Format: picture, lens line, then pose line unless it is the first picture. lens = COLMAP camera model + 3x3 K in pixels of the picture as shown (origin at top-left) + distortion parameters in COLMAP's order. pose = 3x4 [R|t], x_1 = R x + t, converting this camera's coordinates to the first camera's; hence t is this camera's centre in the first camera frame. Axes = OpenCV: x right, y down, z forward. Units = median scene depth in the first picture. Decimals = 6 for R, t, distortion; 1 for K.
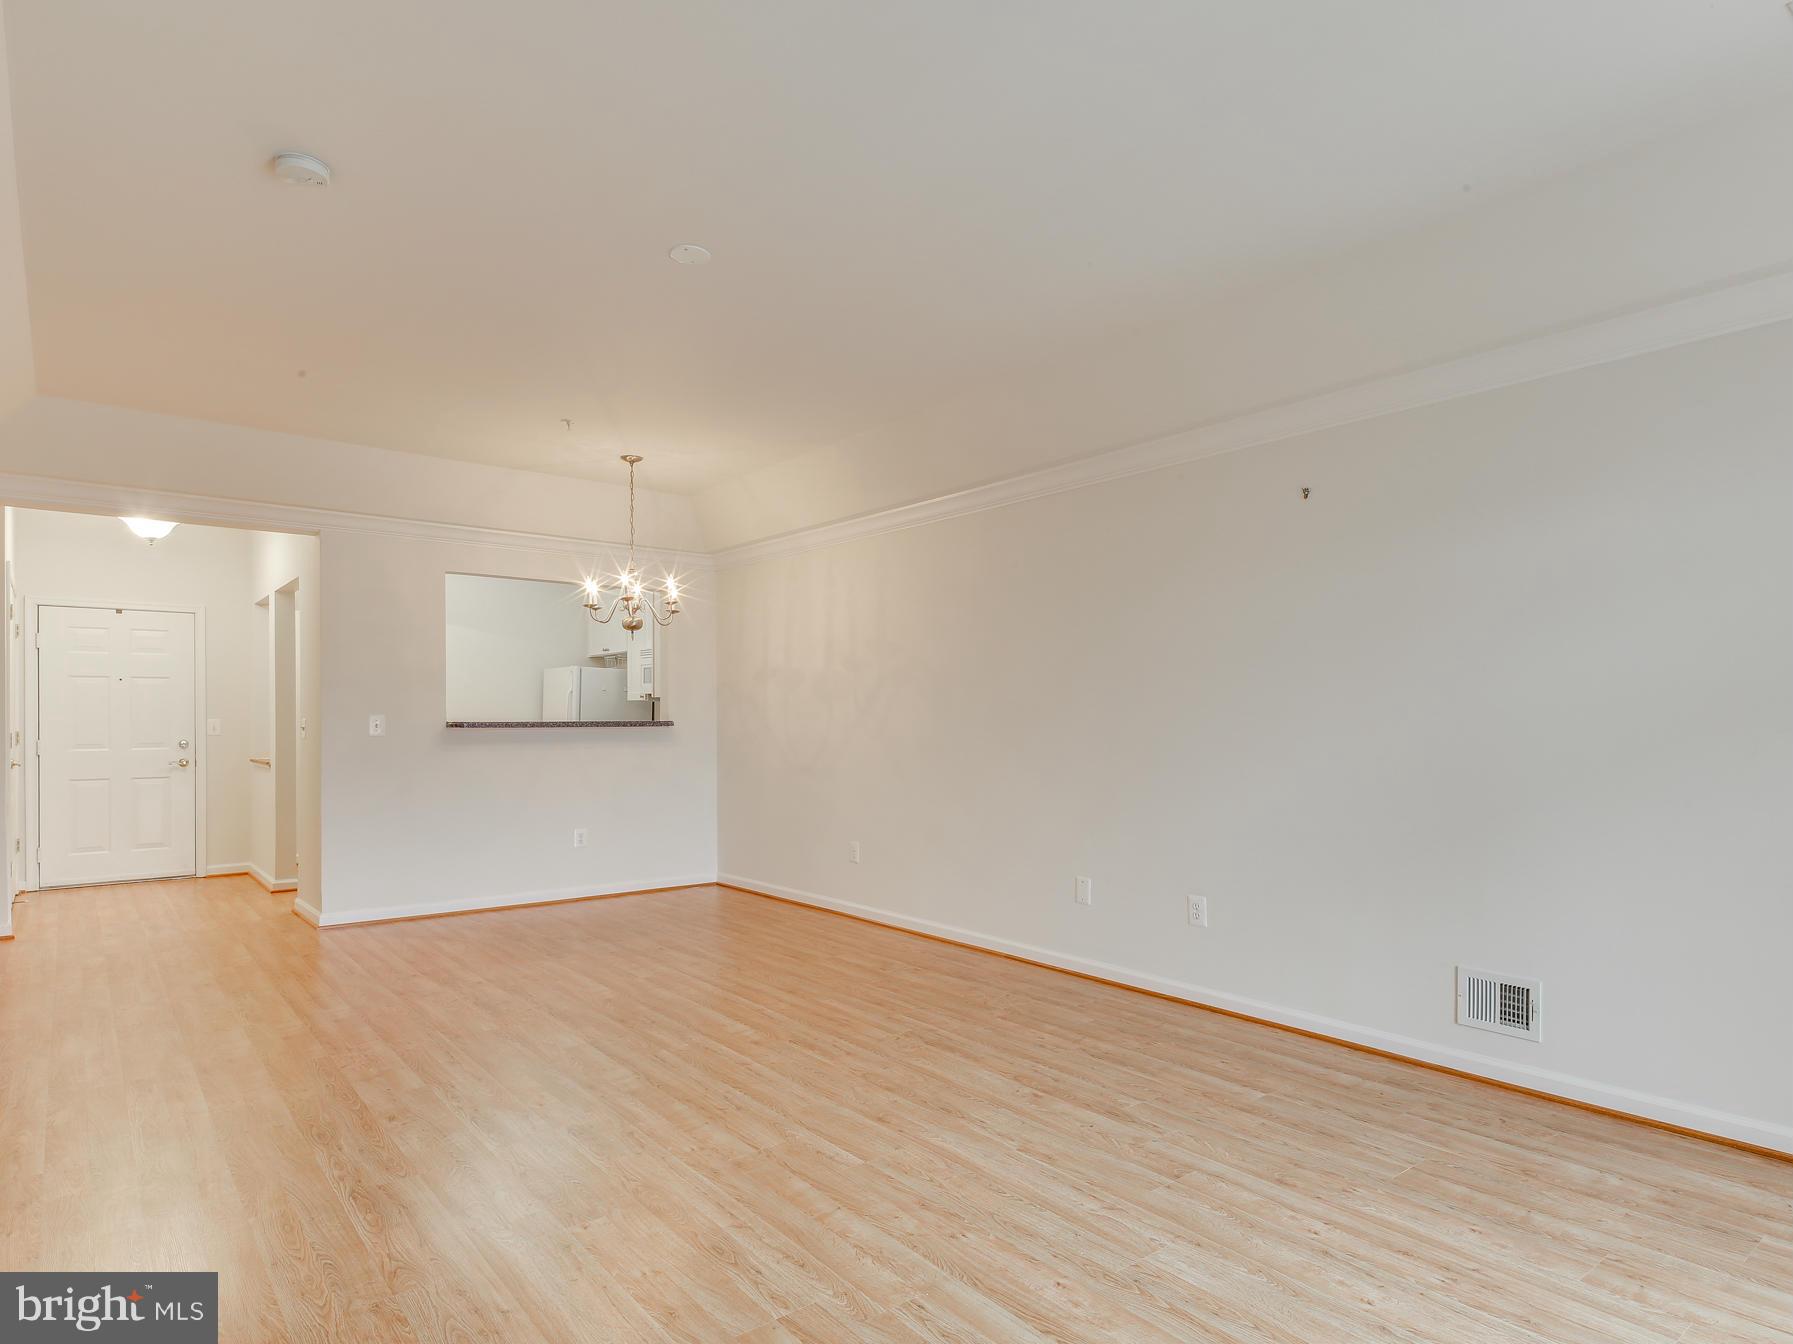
lens RADIAL K [[1014.9, 0, 896.0], [0, 1014.9, 720.7], [0, 0, 1]] dist [0.030513, 0.000000]
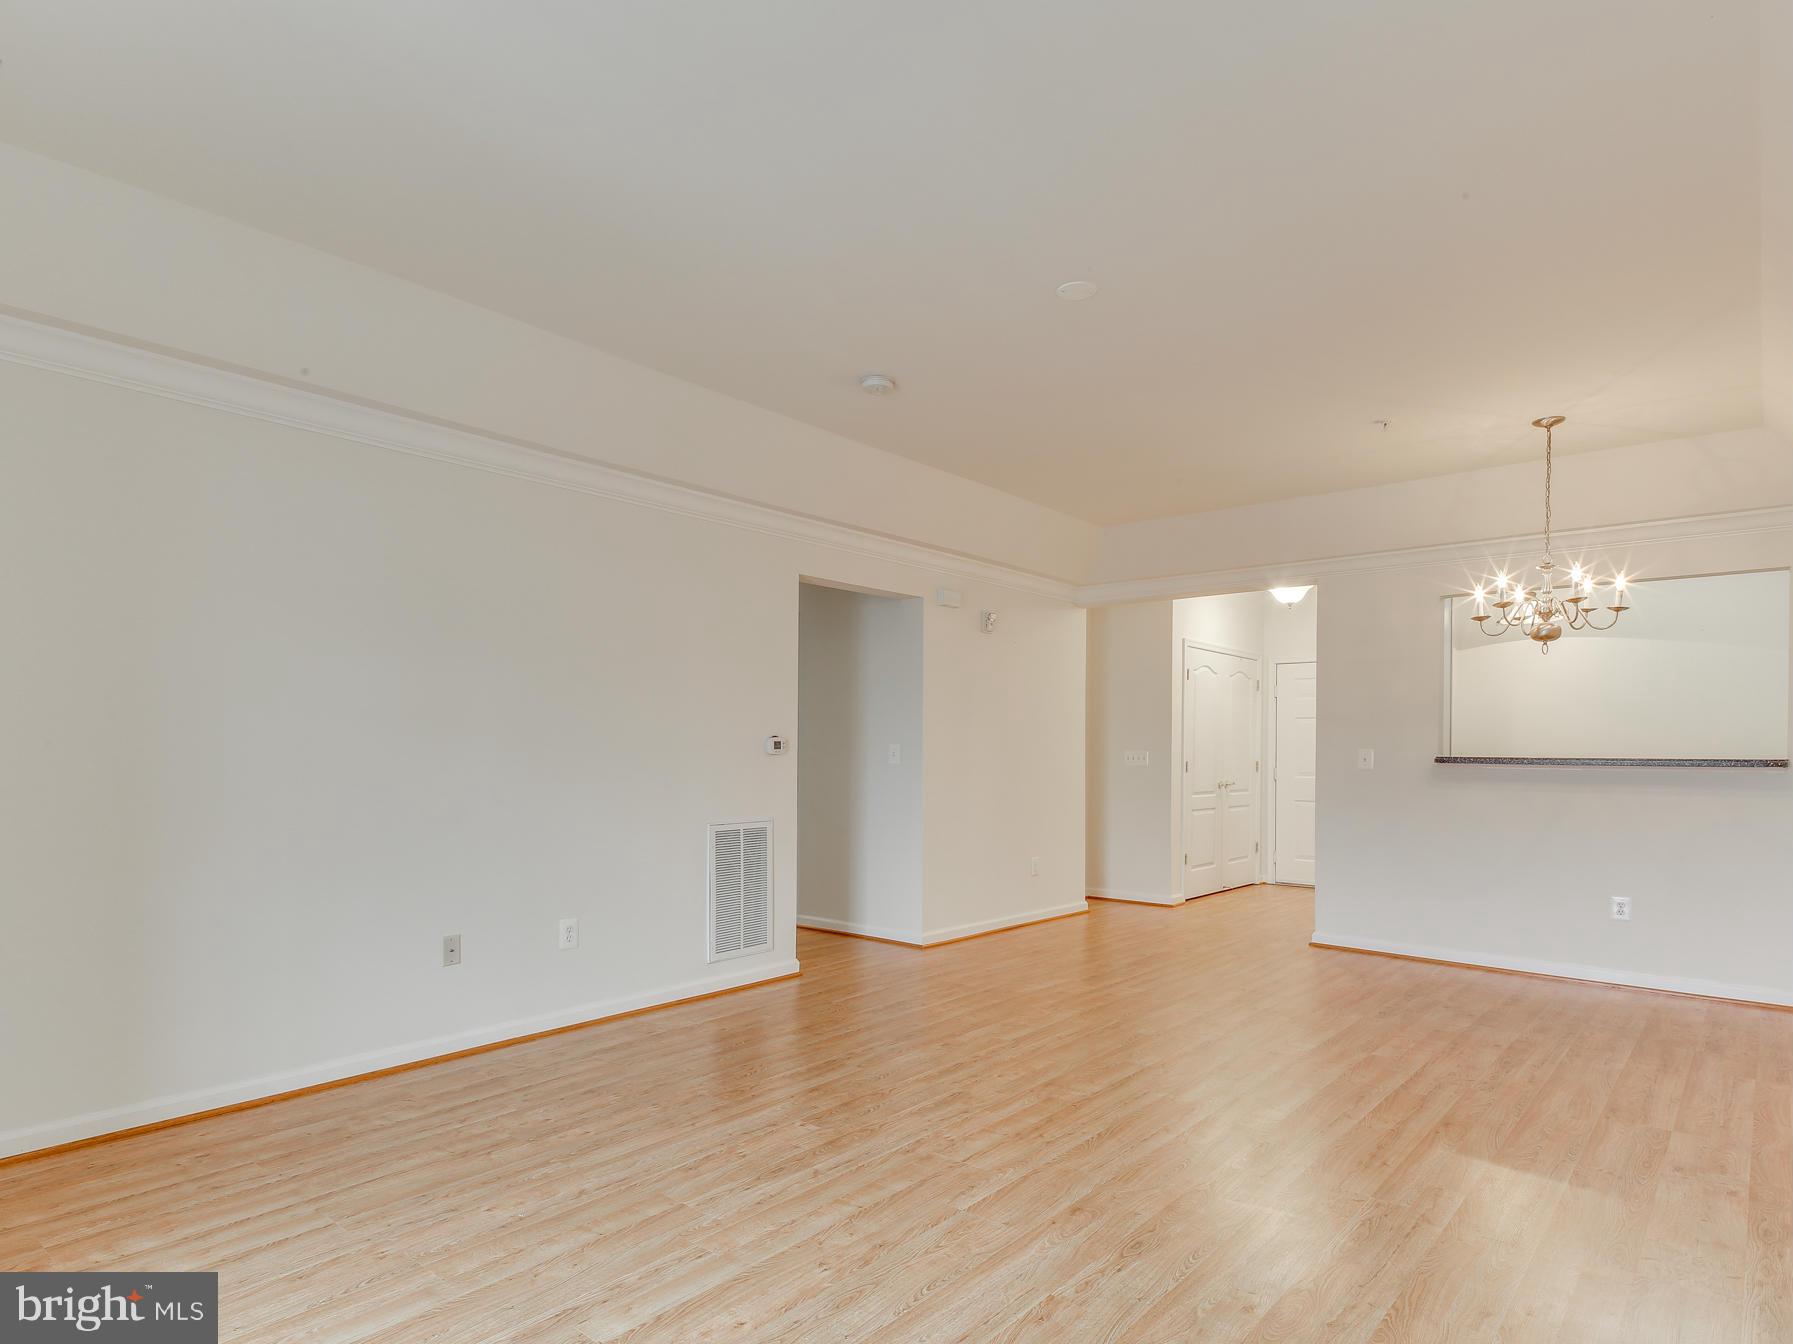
lens RADIAL K [[1028.7, 0, 895.7], [0, 1028.7, 753.7], [0, 0, 1]] dist [0.030316, 0.000042]
pose [[0.182886, 0.007249, -0.983107, 0.760722], [-0.011264, 0.999923, 0.005277, -0.001593], [0.983070, 0.010109, 0.182953, 0.629454]]
